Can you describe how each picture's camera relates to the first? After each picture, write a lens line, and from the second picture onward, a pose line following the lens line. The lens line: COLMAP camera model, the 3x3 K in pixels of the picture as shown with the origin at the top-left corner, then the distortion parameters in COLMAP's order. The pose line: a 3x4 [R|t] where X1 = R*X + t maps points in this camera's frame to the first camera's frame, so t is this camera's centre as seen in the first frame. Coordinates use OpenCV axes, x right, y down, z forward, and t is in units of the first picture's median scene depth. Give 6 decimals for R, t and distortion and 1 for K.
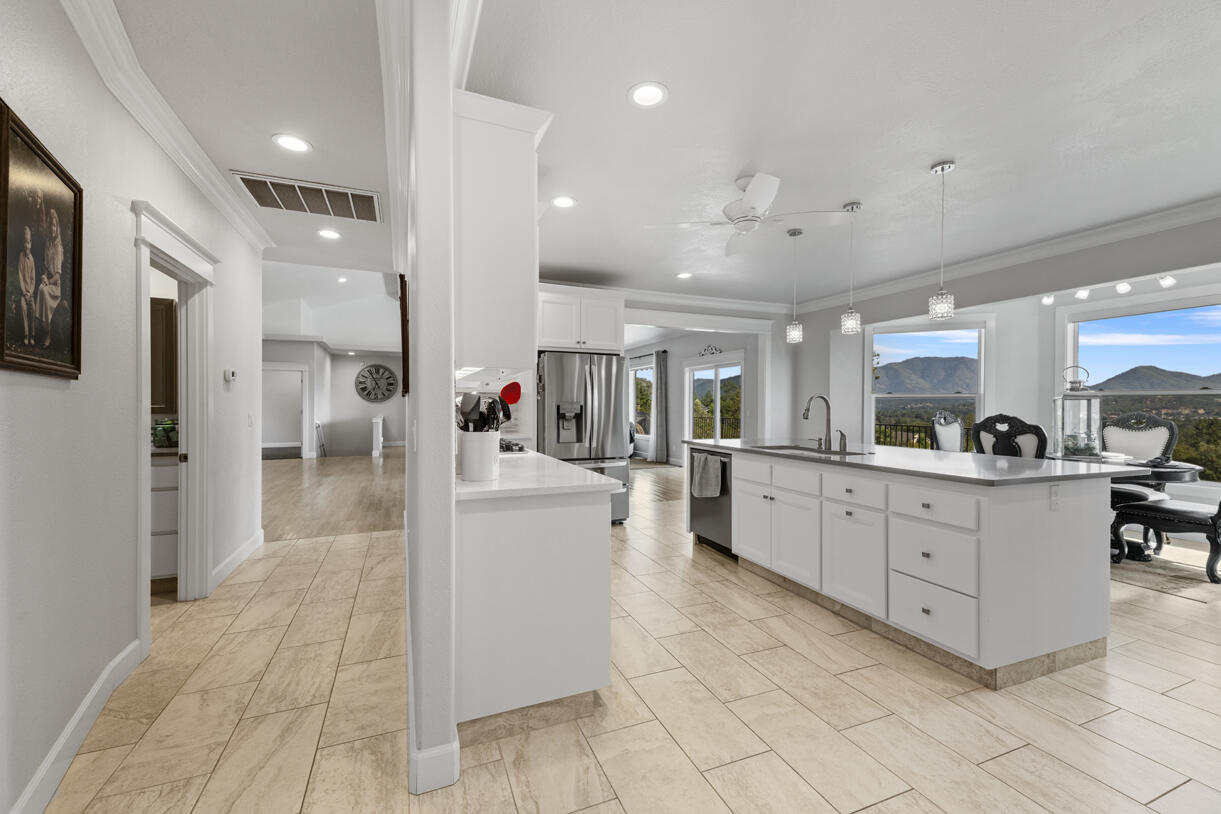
lens RADIAL K [[491.0, 0, 601.0], [0, 491.0, 402.1], [0, 0, 1]] dist [0.001758, -0.001468]
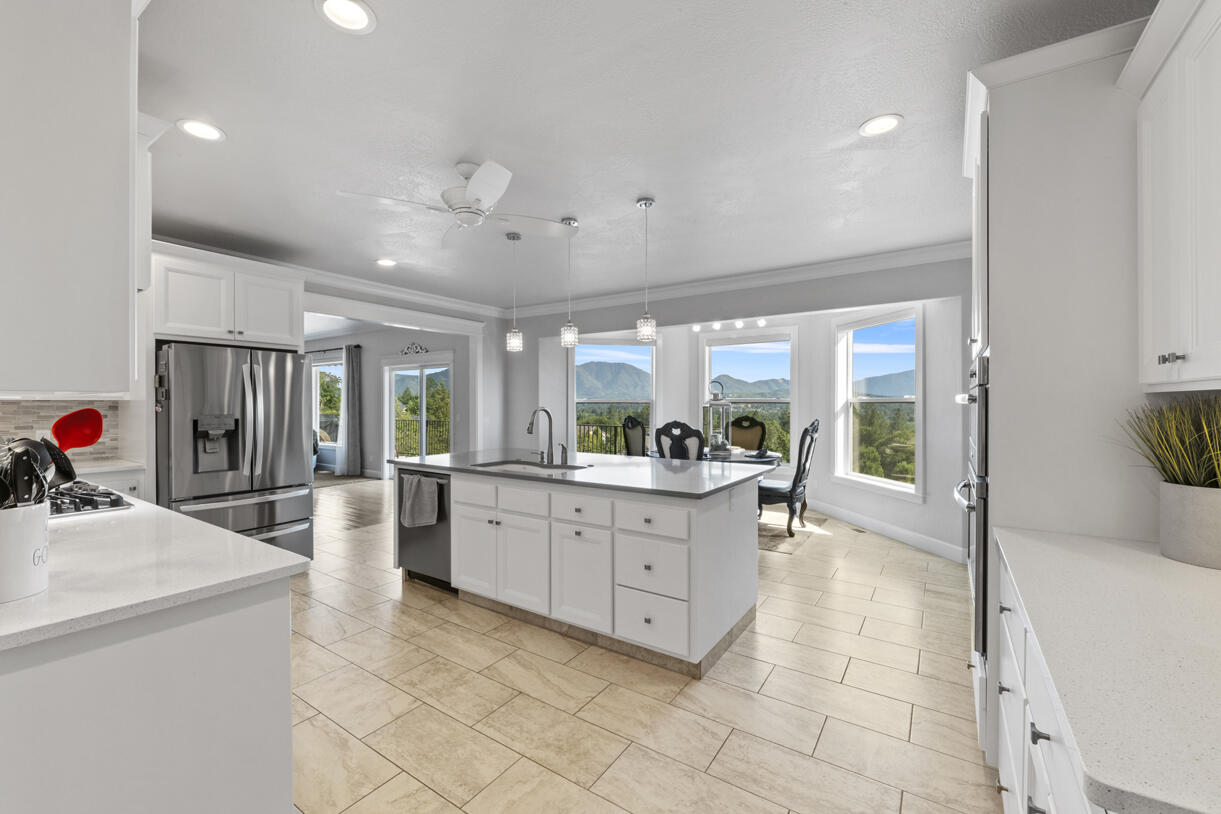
lens RADIAL K [[491.0, 0, 609.5], [0, 491.0, 403.9], [0, 0, 1]] dist [0.001758, -0.001468]
pose [[0.820741, -0.005453, 0.571275, -0.002860], [-0.000211, 0.999951, 0.009848, -0.031233], [-0.571301, -0.008203, 0.820700, 0.116961]]
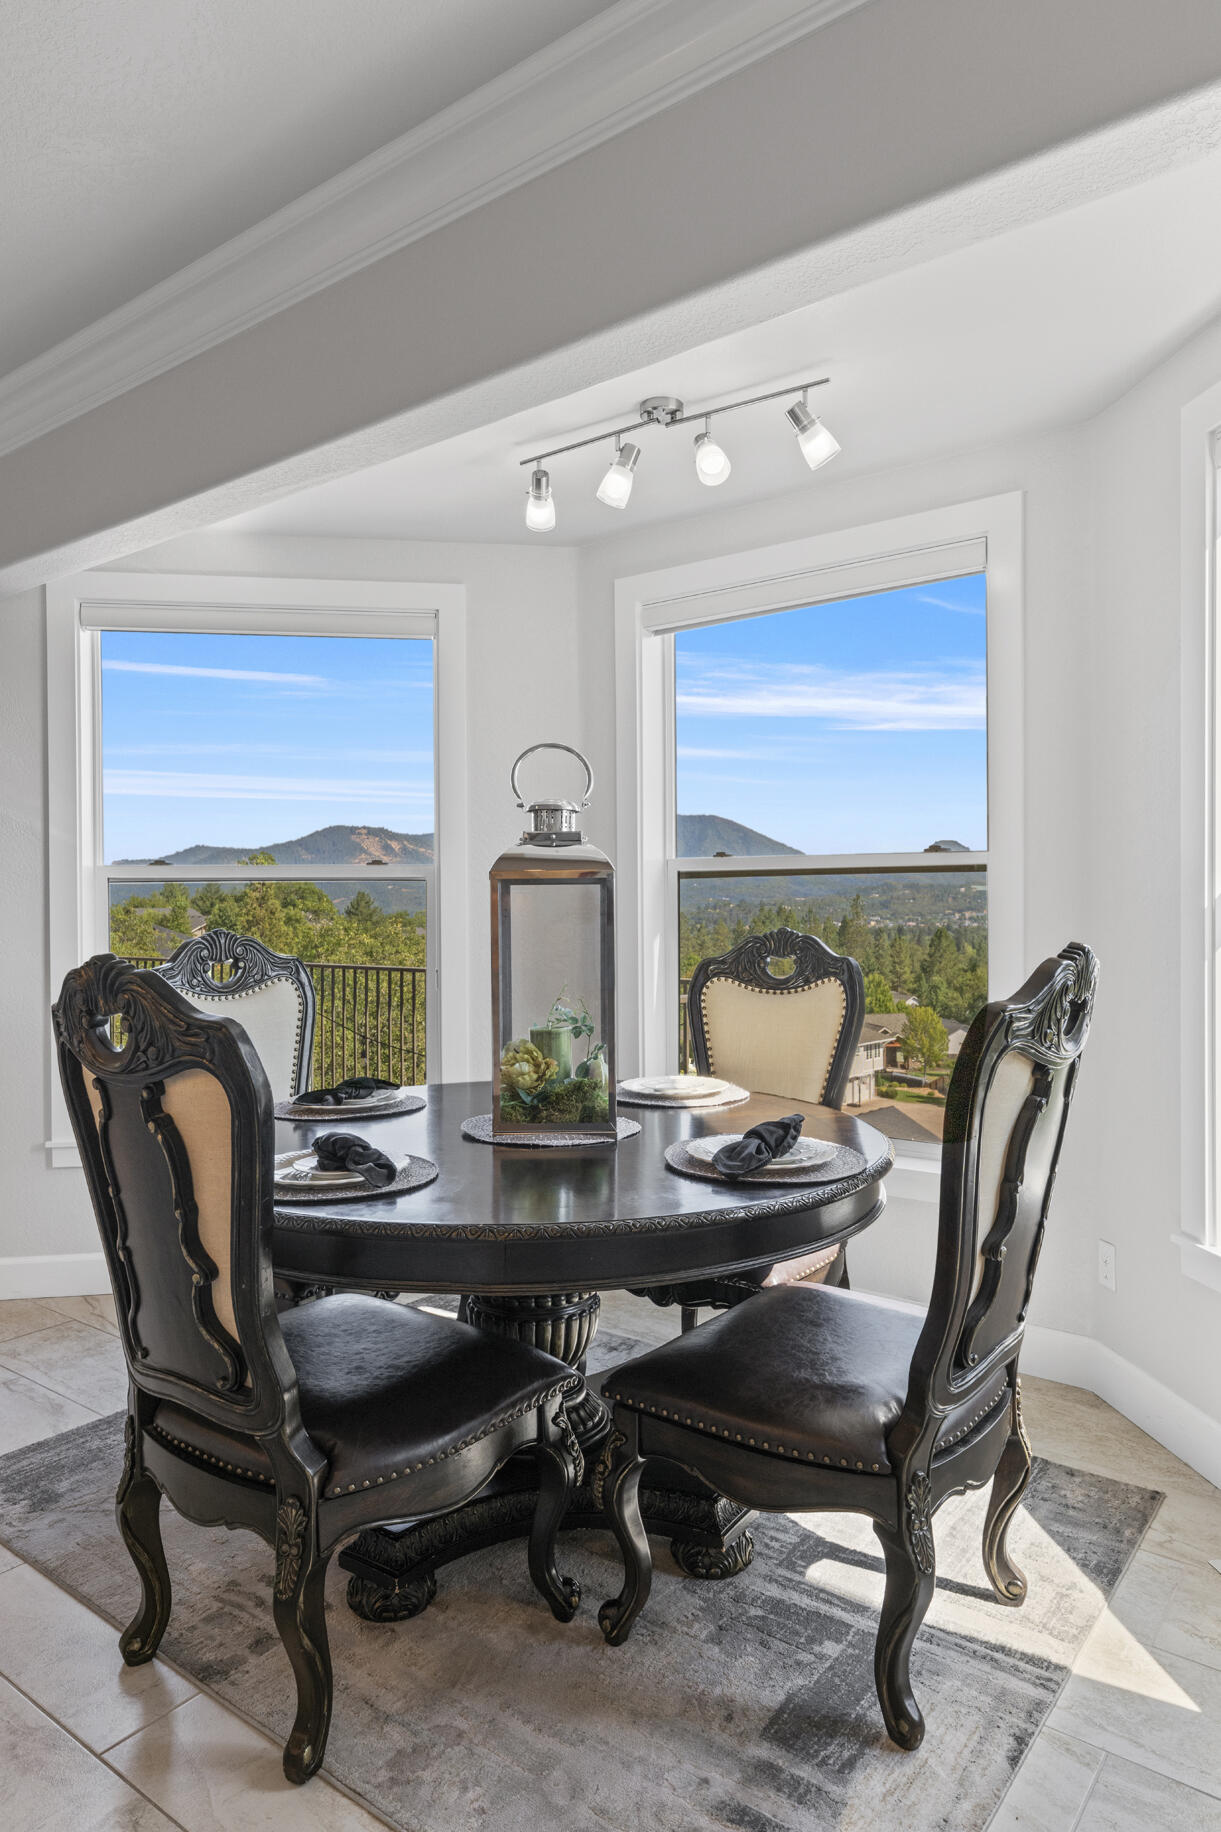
lens RADIAL K [[1152.8, 0, 618.9], [0, 1152.8, 913.4], [0, 0, 1]] dist [0.004896, 0.000927]
pose [[0.848288, -0.010624, 0.529429, 0.809518], [0.005891, 0.999926, 0.010626, 0.005238], [-0.529503, -0.005895, 0.848288, 0.586937]]
